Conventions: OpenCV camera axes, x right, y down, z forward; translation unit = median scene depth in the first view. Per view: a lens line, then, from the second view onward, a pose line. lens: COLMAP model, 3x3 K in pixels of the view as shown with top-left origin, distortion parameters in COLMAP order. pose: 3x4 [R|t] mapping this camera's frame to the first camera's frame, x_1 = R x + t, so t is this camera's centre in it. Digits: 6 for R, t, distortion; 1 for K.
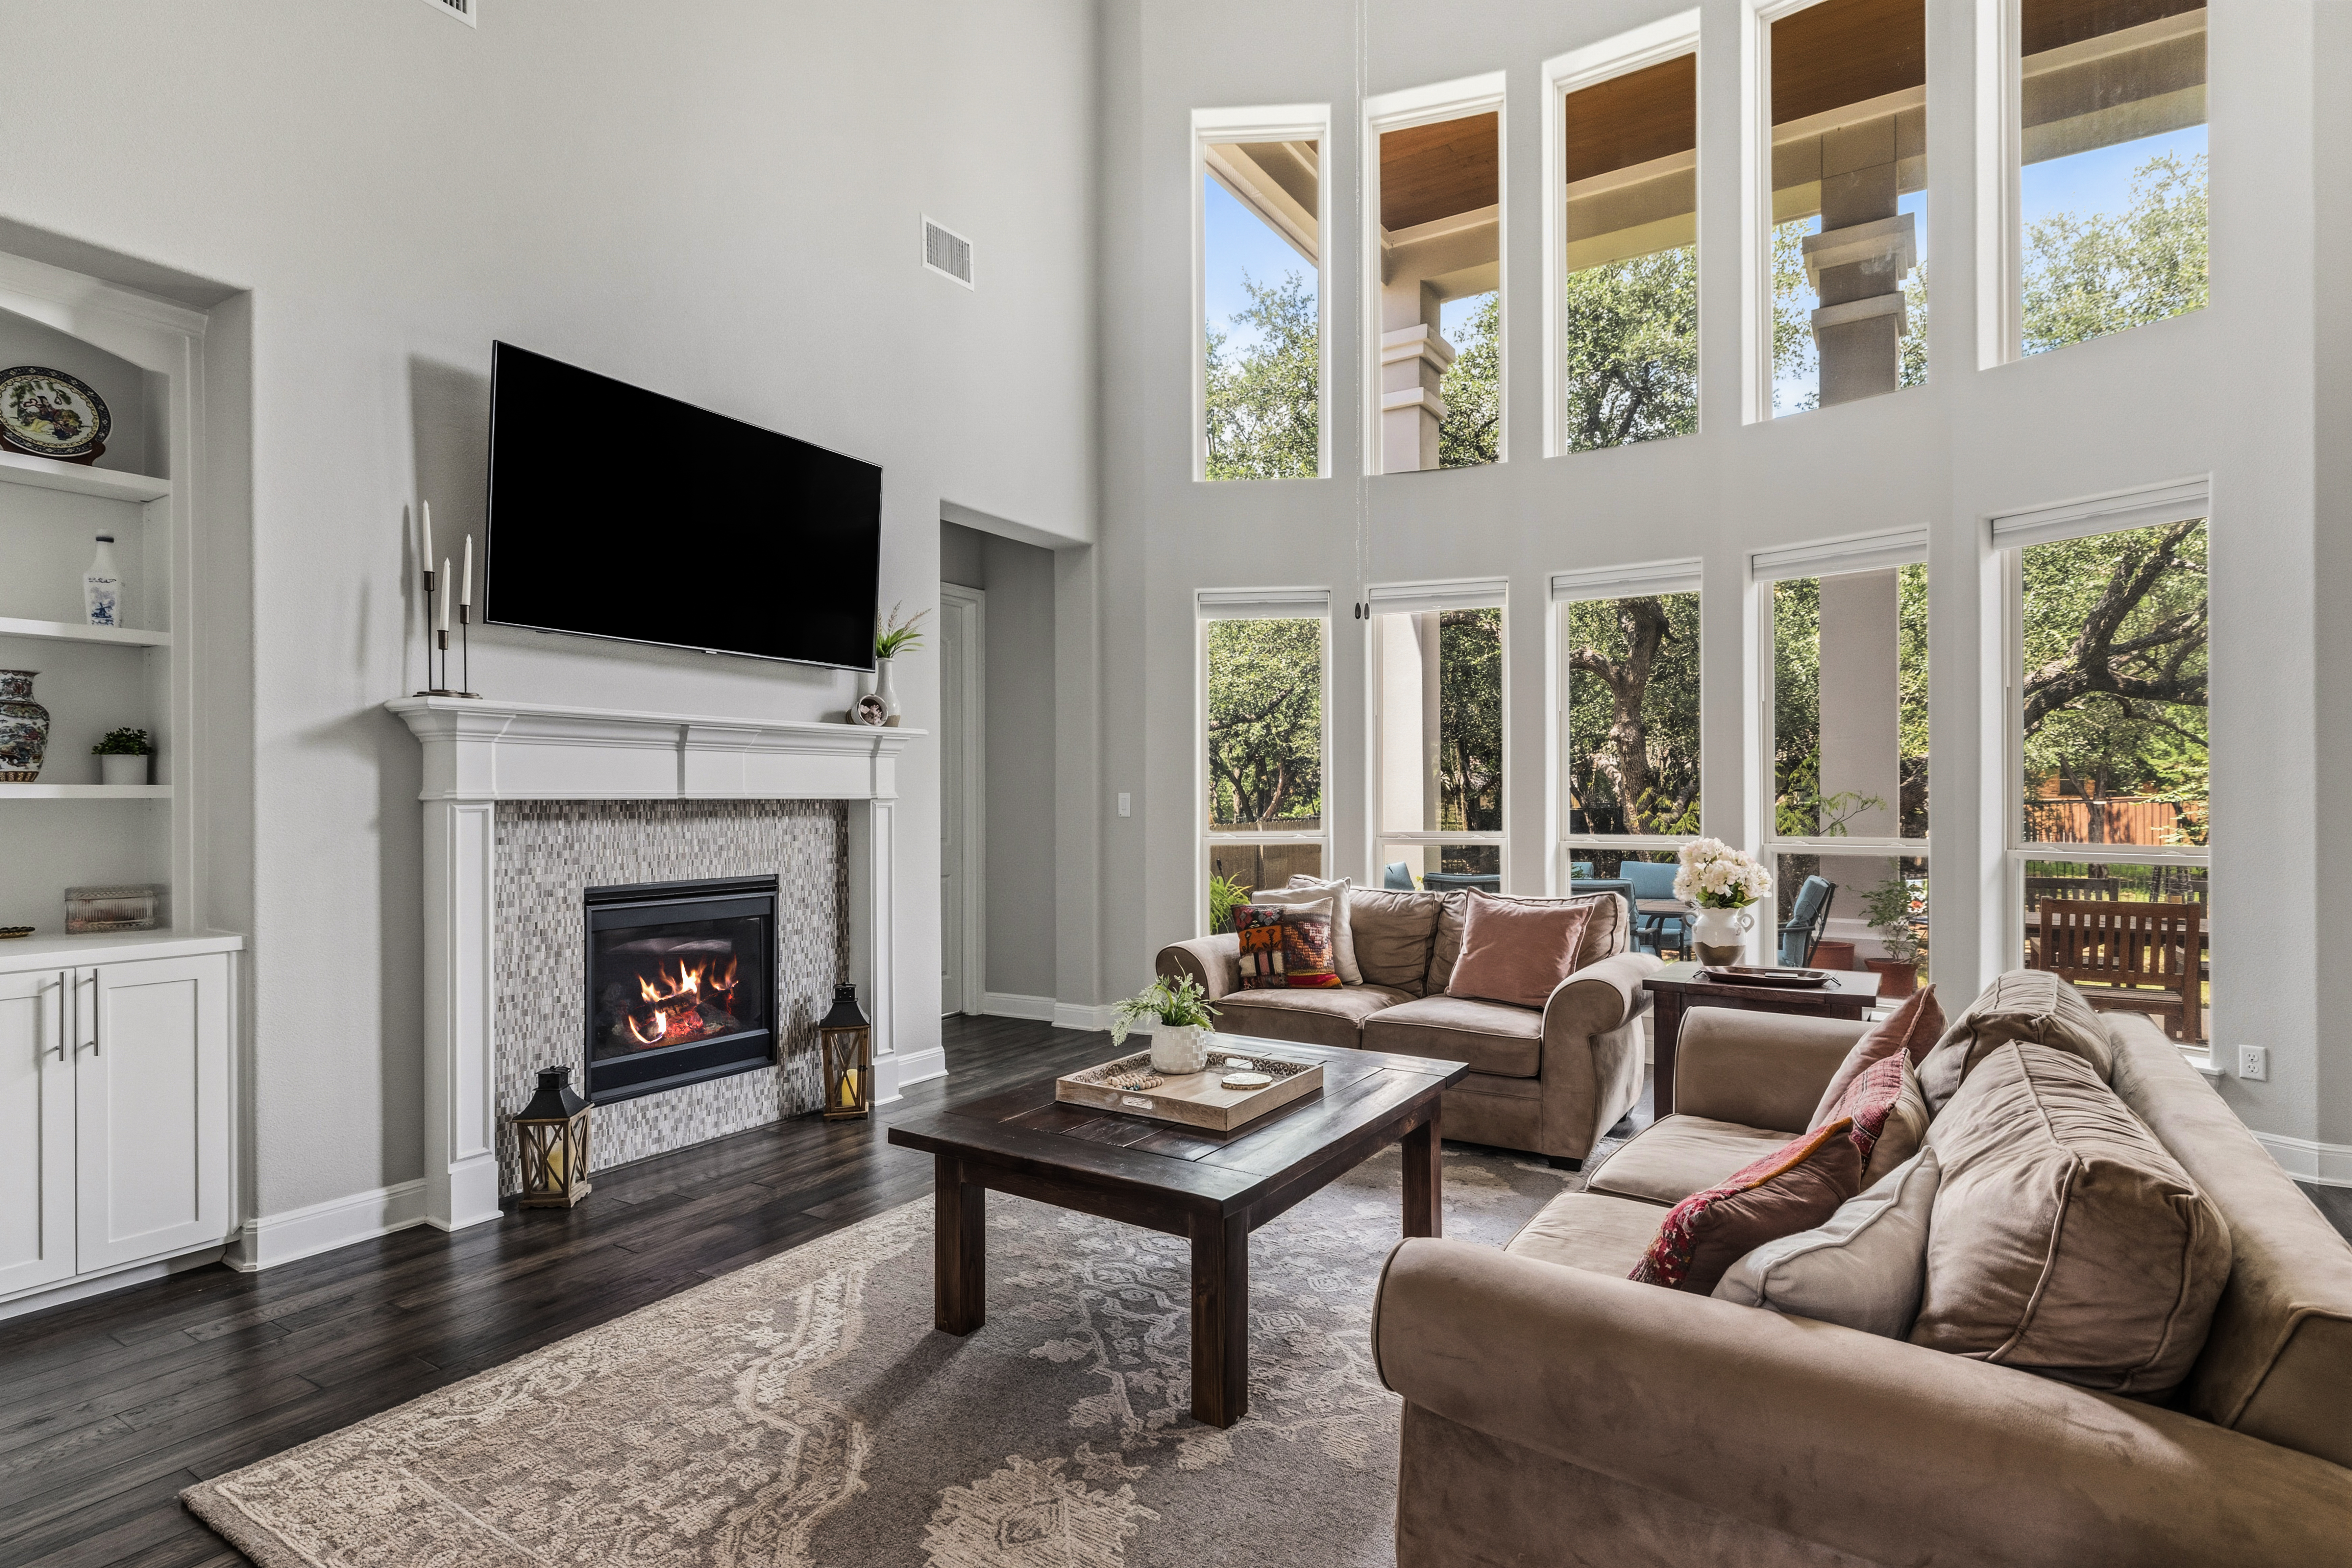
lens RADIAL K [[1167.5, 0, 1183.9], [0, 1167.5, 797.9], [0, 0, 1]] dist [-0.001565, -0.000142]
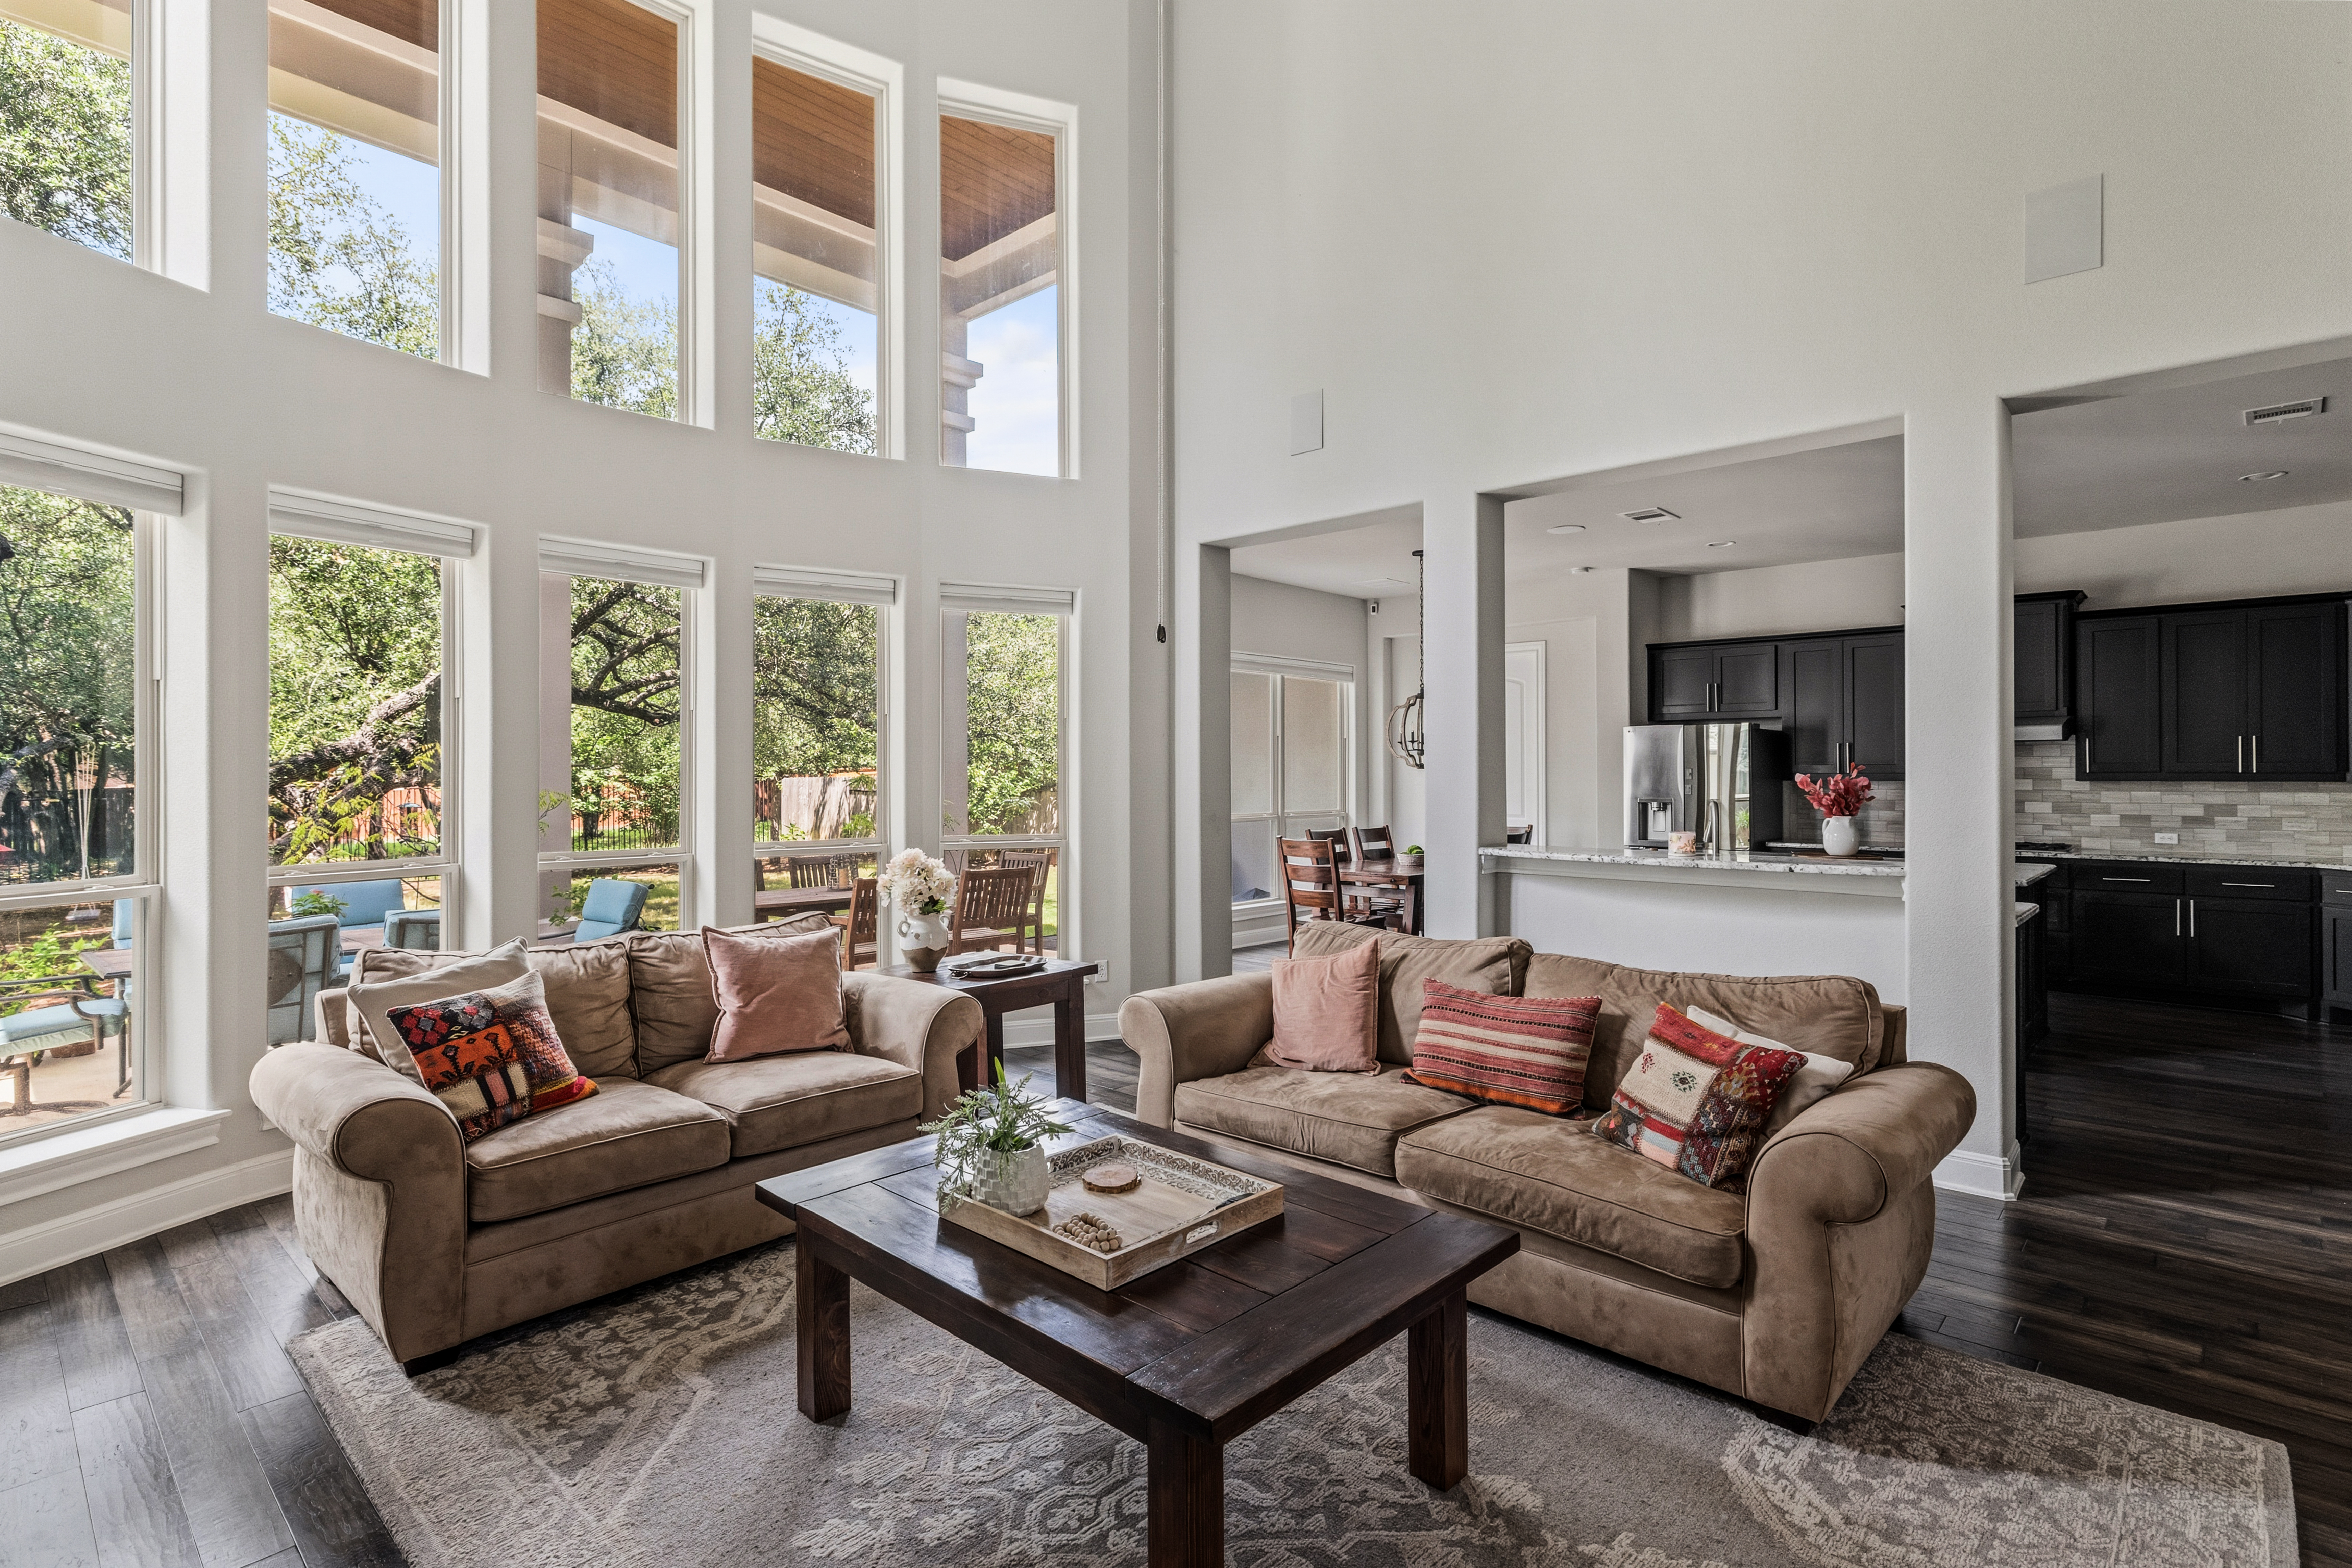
lens RADIAL K [[1134.2, 0, 1176.0], [0, 1134.2, 784.0], [0, 0, 1]] dist [0.002468, -0.001406]
pose [[0.181584, -0.000283, 0.983375, -0.635259], [0.000383, 1.000000, 0.000217, -0.032608], [-0.983375, 0.000338, 0.181584, 0.702868]]
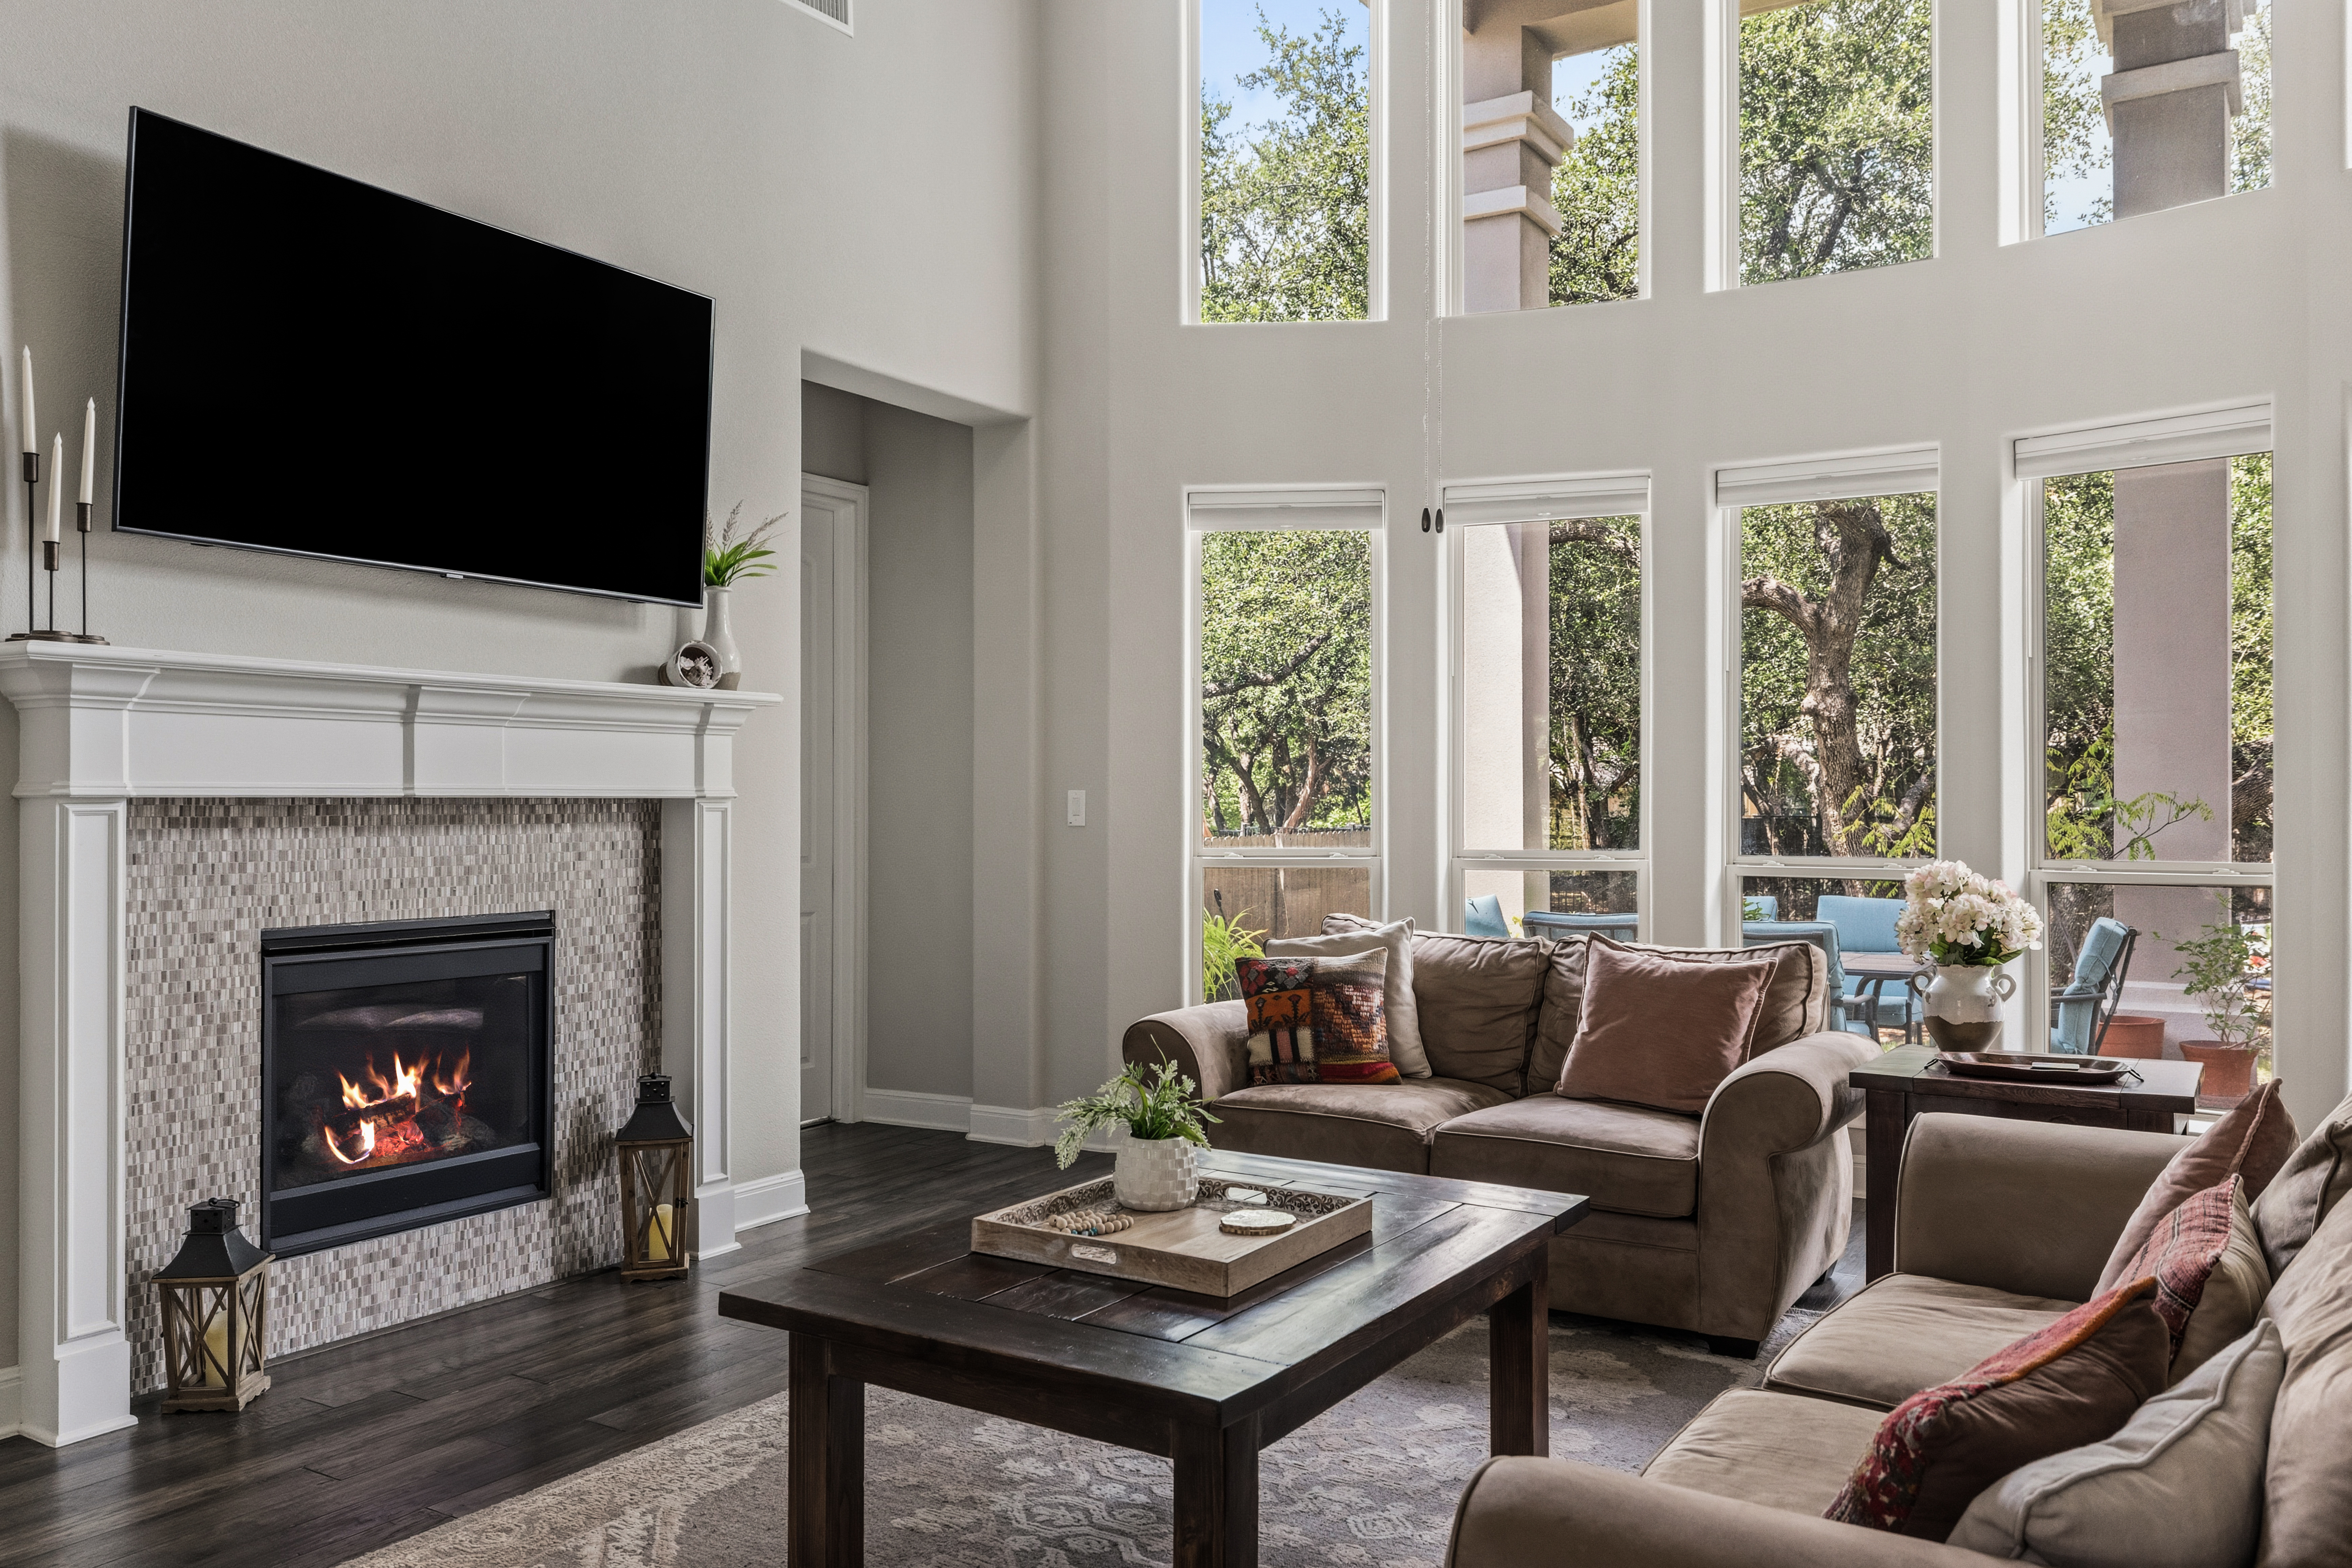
lens RADIAL K [[1751.8, 0, 1176.0], [0, 1751.8, 784.0], [0, 0, 1]] dist [0.028403, -0.001754]
pose [[0.999975, 0.004009, 0.005859, 0.000133], [-0.003962, 0.999959, -0.008083, 0.000081], [-0.005891, 0.008059, 0.999950, -0.007664]]
